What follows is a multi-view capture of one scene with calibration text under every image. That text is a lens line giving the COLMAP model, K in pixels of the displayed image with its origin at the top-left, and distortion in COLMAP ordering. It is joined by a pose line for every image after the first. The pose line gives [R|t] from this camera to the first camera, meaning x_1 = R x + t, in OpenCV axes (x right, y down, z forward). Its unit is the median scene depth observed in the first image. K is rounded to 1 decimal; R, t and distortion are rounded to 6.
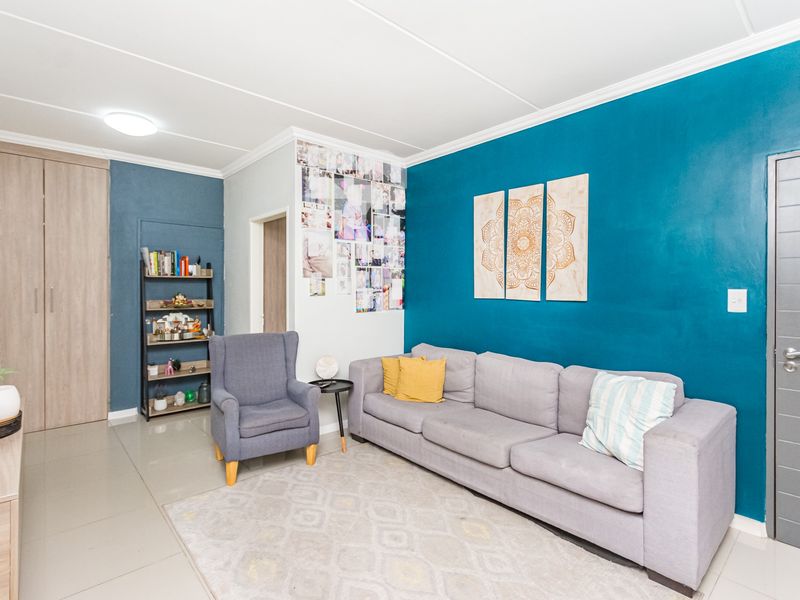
lens RADIAL K [[406.0, 0, 400.1], [0, 406.0, 290.7], [0, 0, 1]] dist [0.002406, 0.000617]
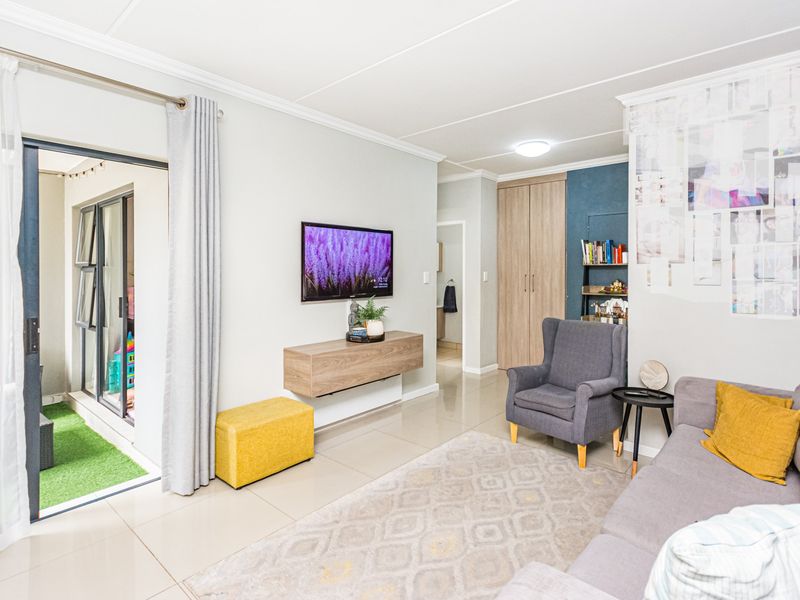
lens RADIAL K [[422.3, 0, 400.6], [0, 422.3, 272.8], [0, 0, 1]] dist [-0.000570, 0.000024]
pose [[0.118212, 0.001754, -0.992987, 0.720371], [-0.008557, 0.999963, 0.000748, -0.012949], [0.992952, 0.008409, 0.118222, 0.490721]]
